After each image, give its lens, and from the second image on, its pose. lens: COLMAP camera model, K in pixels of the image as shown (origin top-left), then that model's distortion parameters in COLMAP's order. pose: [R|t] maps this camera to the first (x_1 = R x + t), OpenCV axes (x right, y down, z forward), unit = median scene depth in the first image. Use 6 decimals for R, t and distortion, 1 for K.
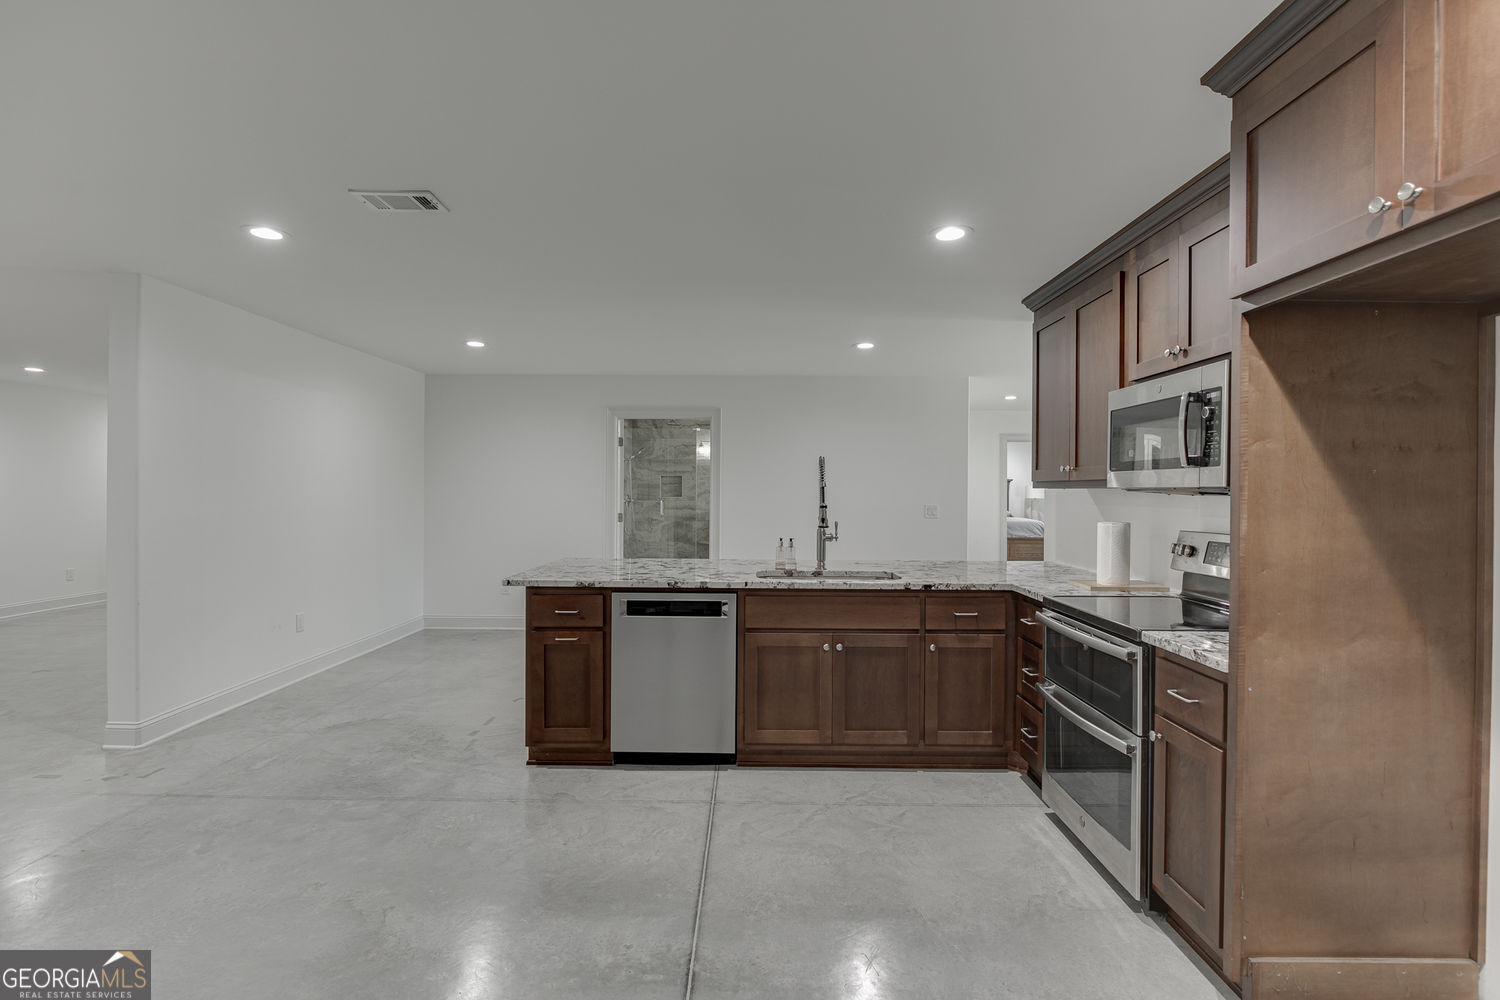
lens RADIAL K [[708.3, 0, 749.2], [0, 708.3, 493.1], [0, 0, 1]] dist [-0.011496, 0.000284]
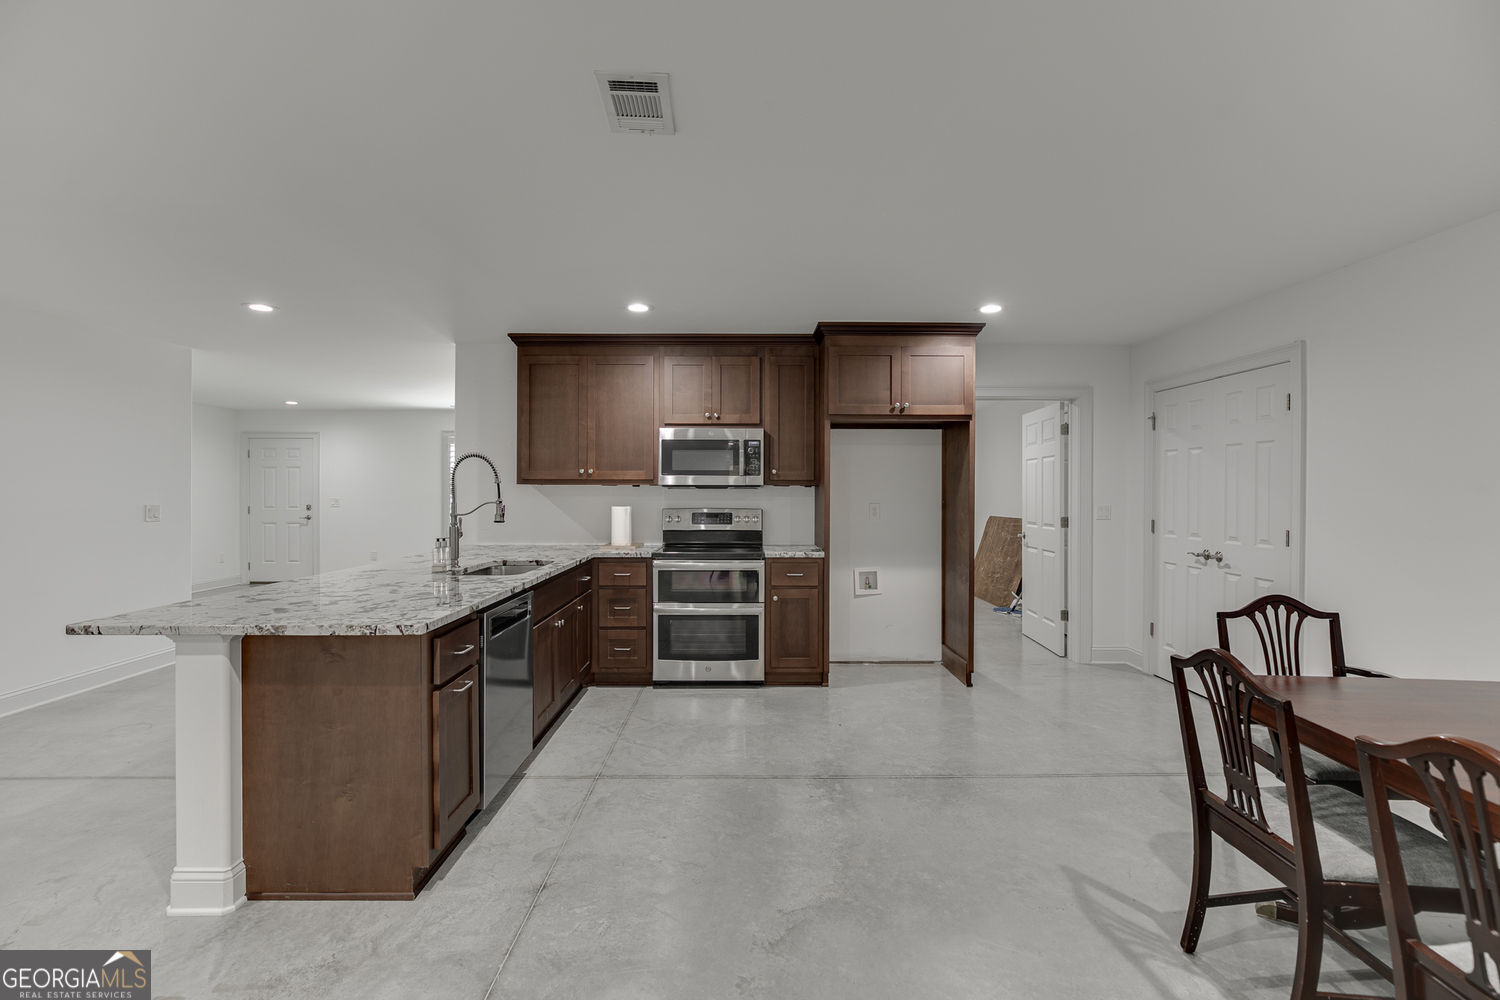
lens RADIAL K [[677.3, 0, 747.4], [0, 677.3, 489.7], [0, 0, 1]] dist [-0.007291, 0.002598]
pose [[-0.015311, -0.007336, 0.999856, -0.979324], [0.000815, 0.999973, 0.007349, -0.006635], [-0.999882, 0.000928, -0.015304, 0.714027]]
